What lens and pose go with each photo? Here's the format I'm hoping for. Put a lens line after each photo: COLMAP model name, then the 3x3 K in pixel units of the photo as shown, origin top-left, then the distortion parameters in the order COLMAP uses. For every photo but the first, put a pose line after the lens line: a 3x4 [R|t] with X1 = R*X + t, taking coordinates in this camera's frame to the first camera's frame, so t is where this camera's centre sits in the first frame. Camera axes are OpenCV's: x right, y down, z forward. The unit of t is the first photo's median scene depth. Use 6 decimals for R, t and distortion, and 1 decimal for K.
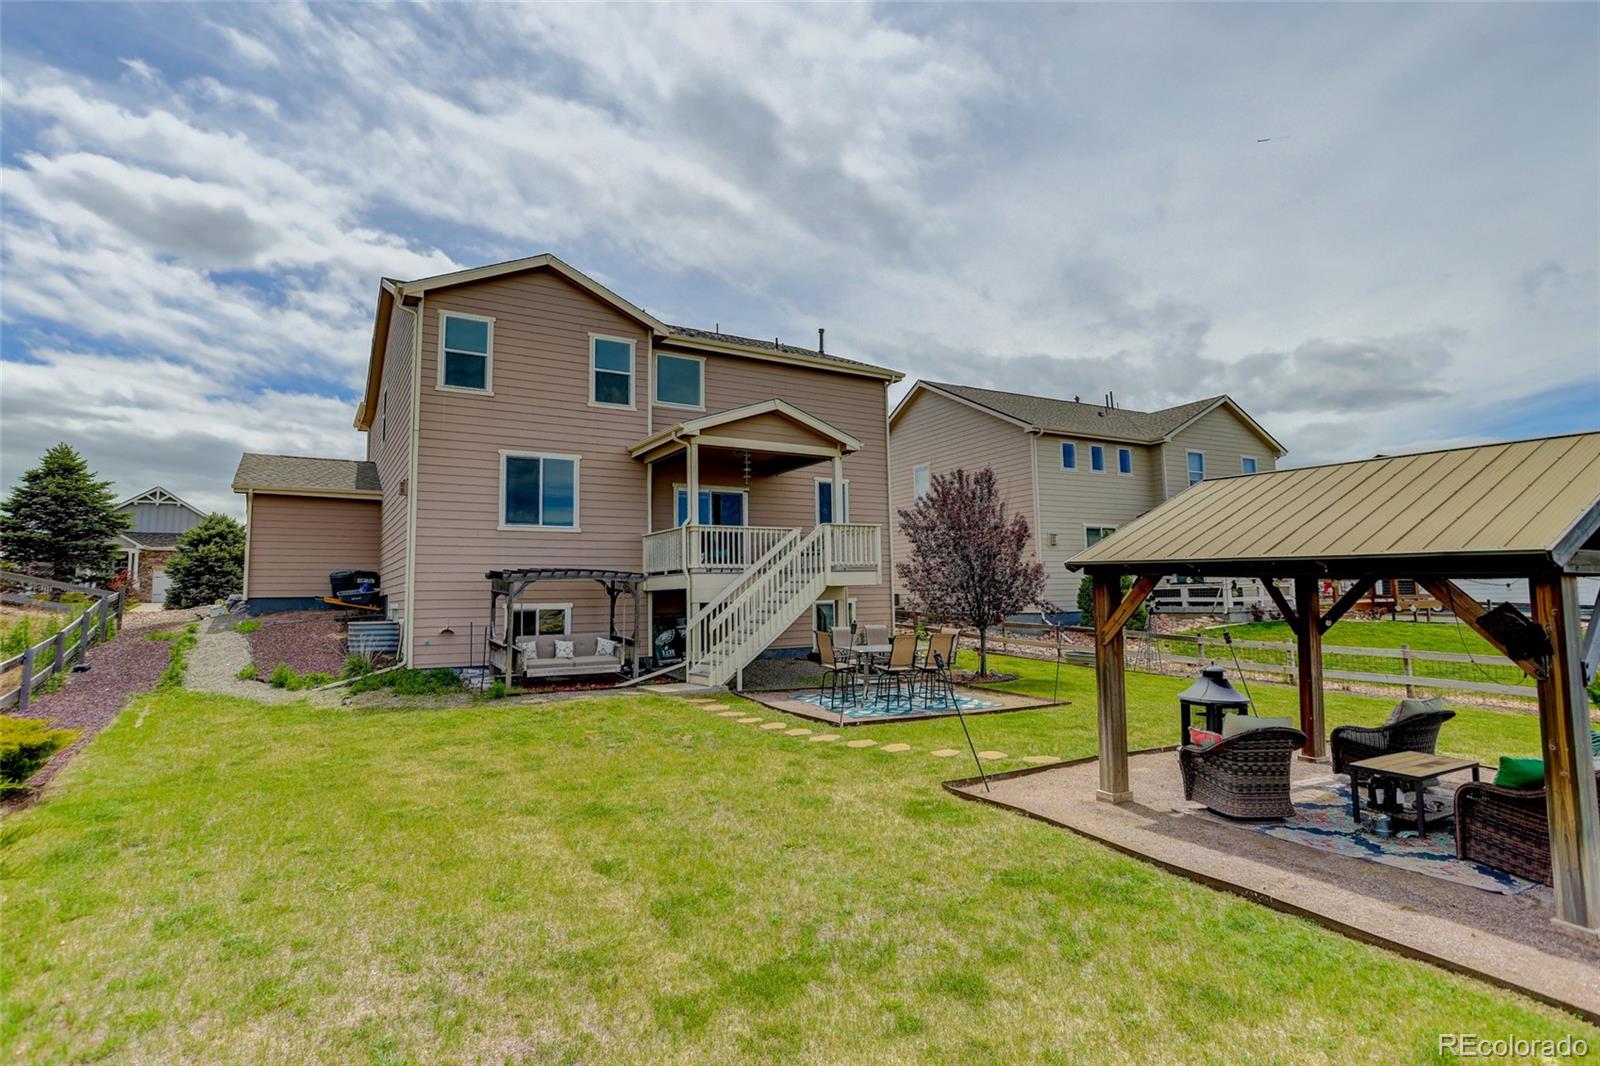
lens RADIAL K [[777.0, 0, 807.6], [0, 777.0, 540.8], [0, 0, 1]] dist [-0.040068, 0.034466]
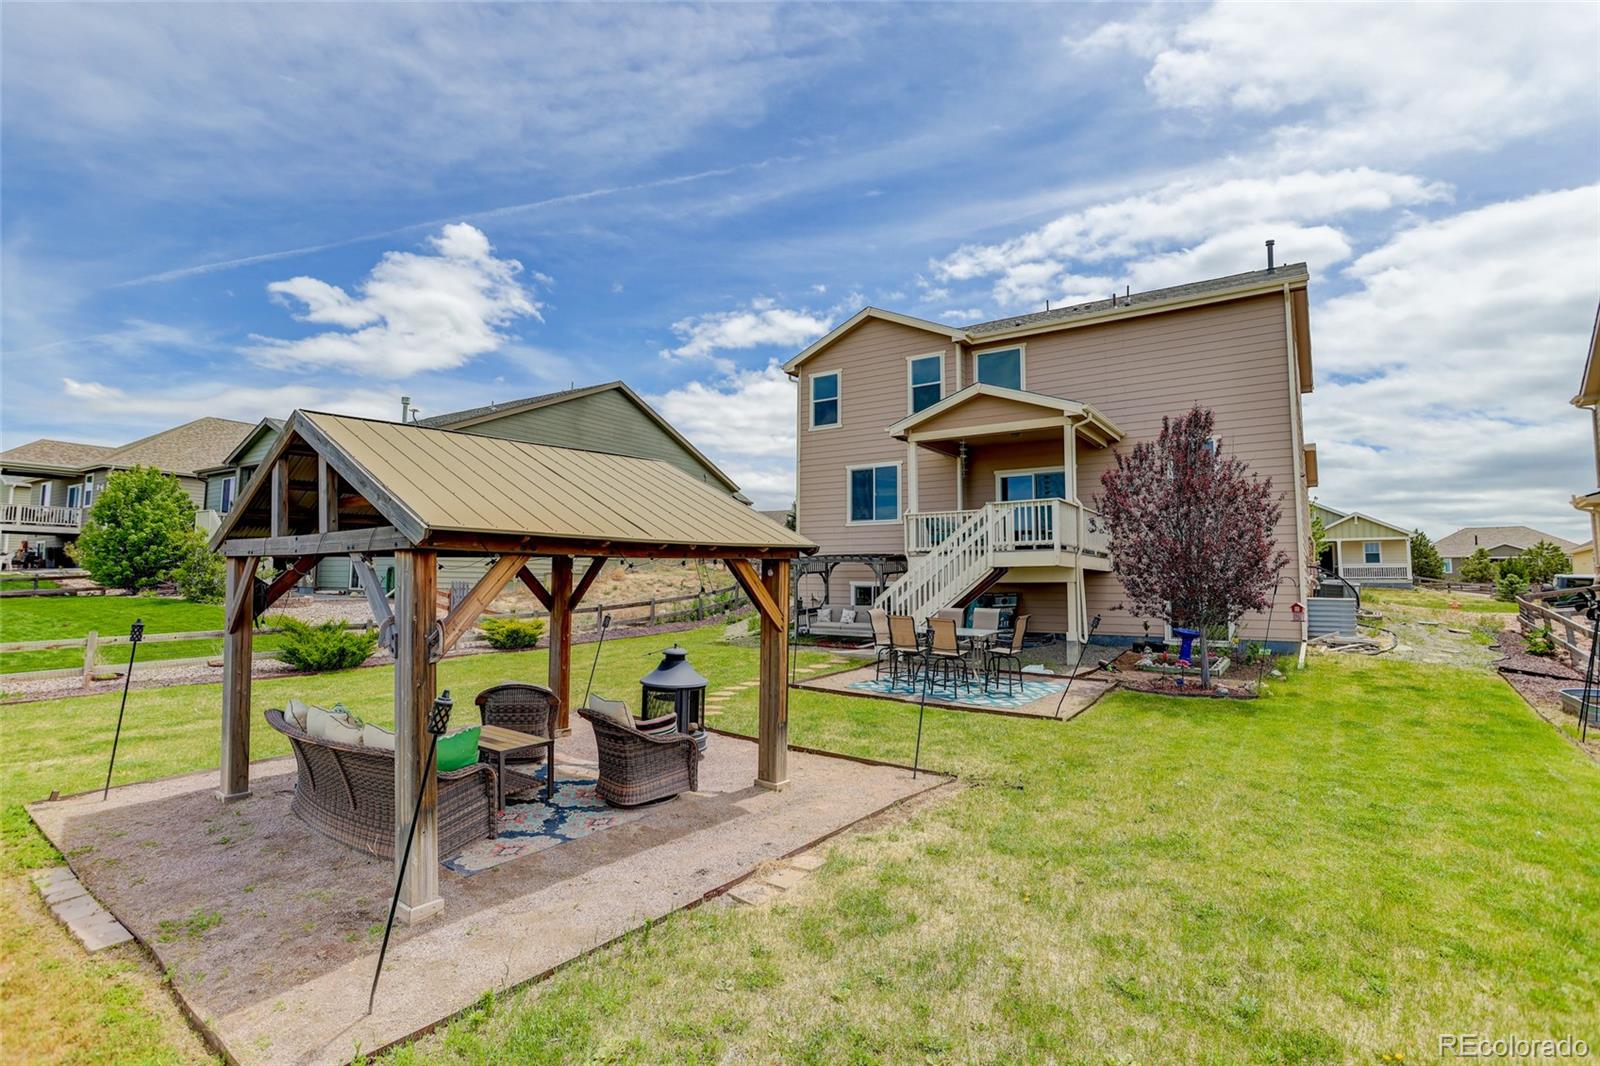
lens RADIAL K [[777.0, 0, 807.6], [0, 777.0, 540.8], [0, 0, 1]] dist [-0.040068, 0.034466]
pose [[0.413488, -0.031915, -0.909950, 0.795119], [0.050238, 0.998663, -0.012198, 0.024284], [0.909123, -0.040670, 0.414538, 0.375592]]
